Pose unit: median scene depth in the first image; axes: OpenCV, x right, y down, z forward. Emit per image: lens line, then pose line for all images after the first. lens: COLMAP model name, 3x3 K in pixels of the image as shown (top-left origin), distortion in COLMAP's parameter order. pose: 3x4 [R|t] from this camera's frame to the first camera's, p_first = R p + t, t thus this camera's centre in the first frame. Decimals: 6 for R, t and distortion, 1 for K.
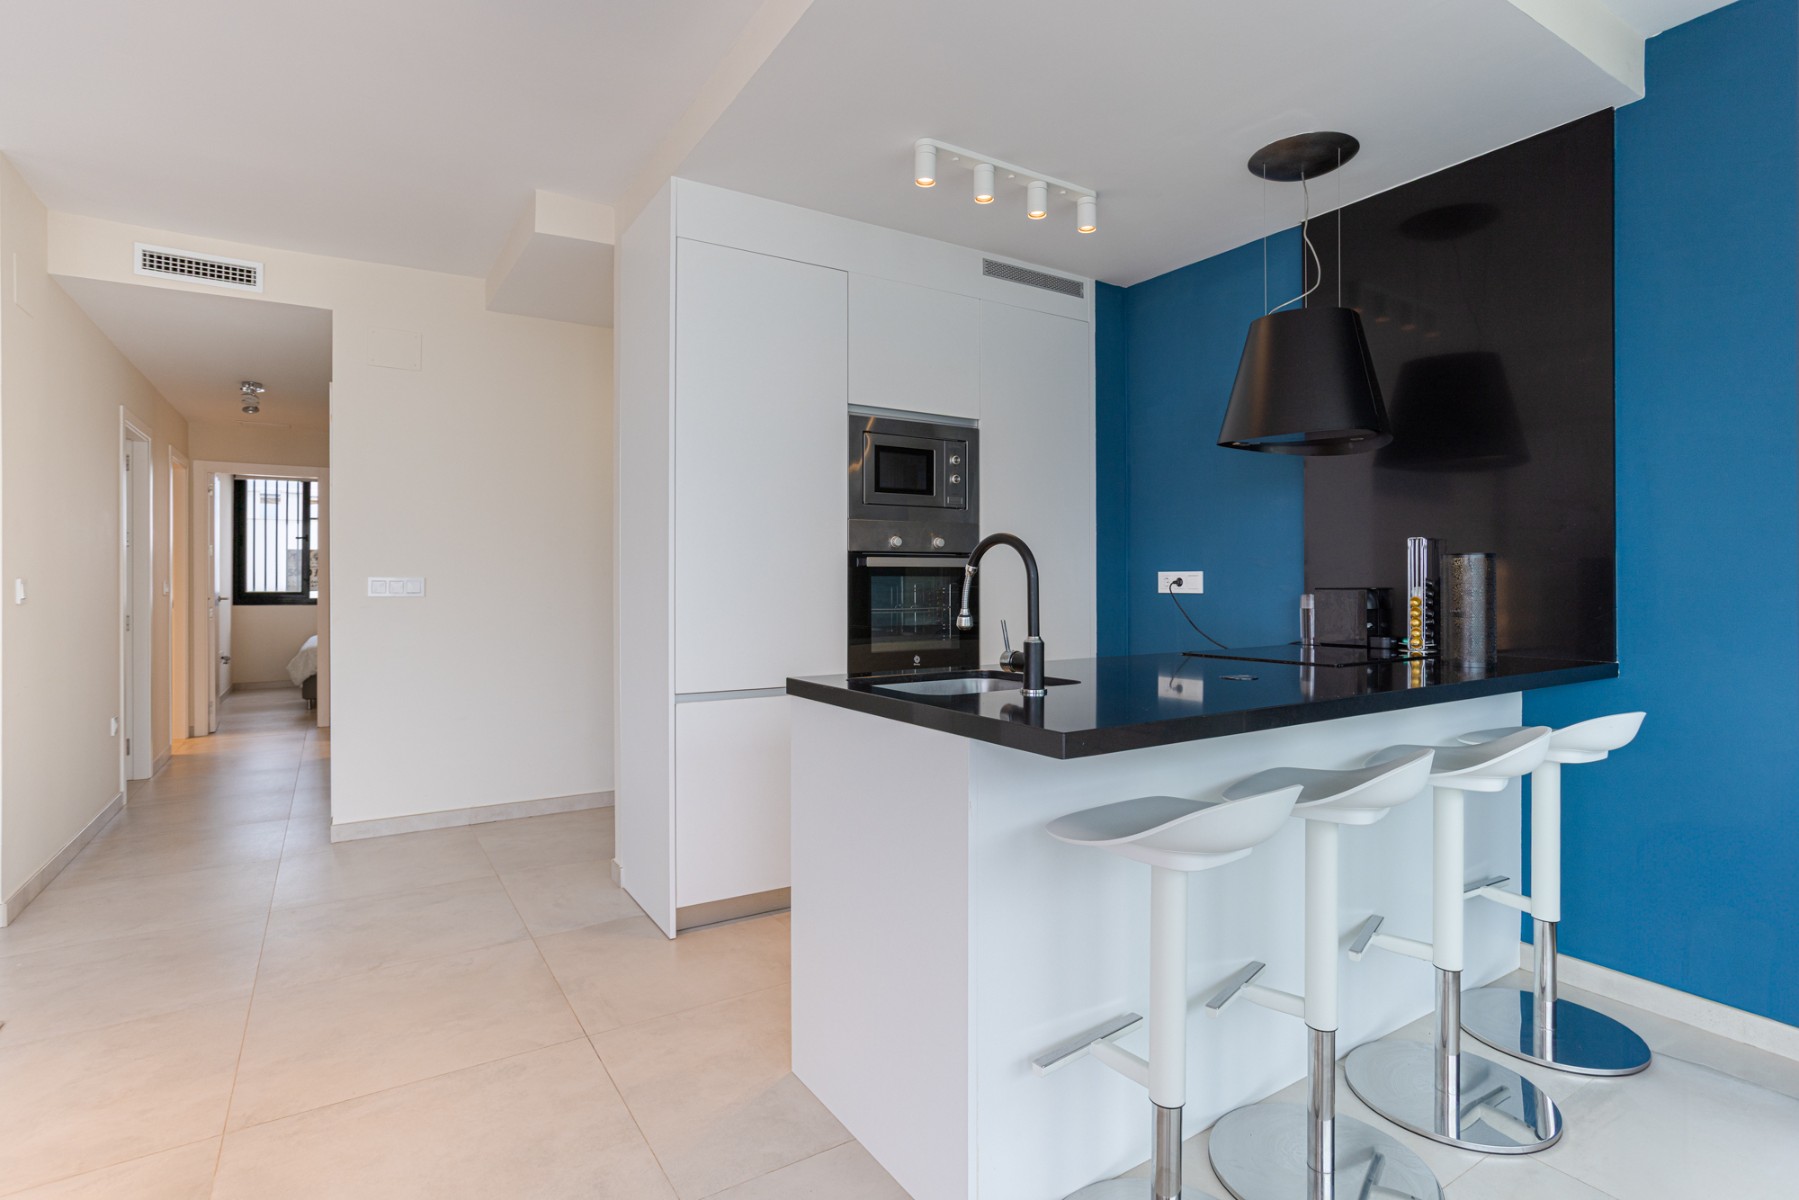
lens RADIAL K [[931.7, 0, 901.9], [0, 931.7, 586.3], [0, 0, 1]] dist [-0.002878, 0.022544]
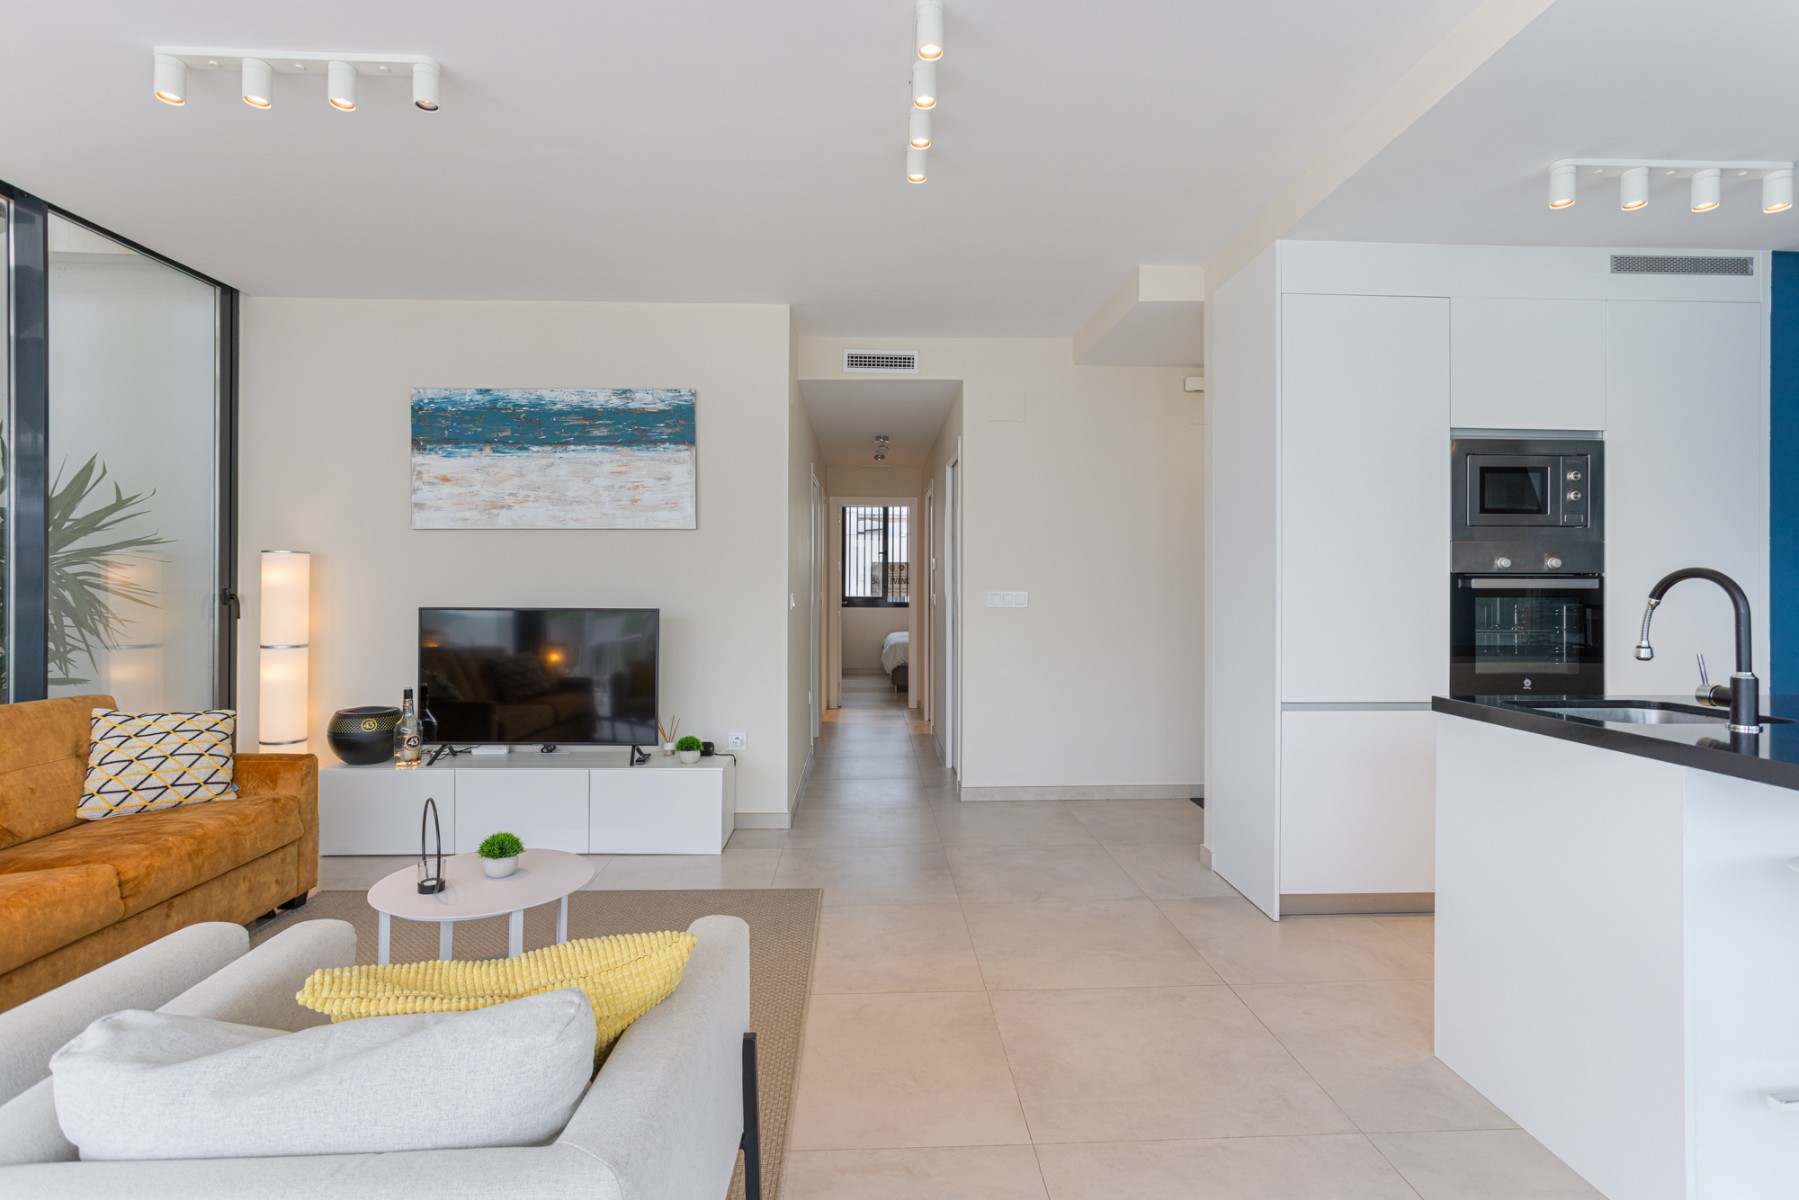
lens RADIAL K [[931.7, 0, 901.9], [0, 931.7, 586.3], [0, 0, 1]] dist [-0.002878, 0.022544]
pose [[0.879564, 0.006442, -0.475737, -0.096497], [-0.008369, 0.999963, -0.001931, -0.015923], [0.475707, 0.005680, 0.879586, -0.176009]]
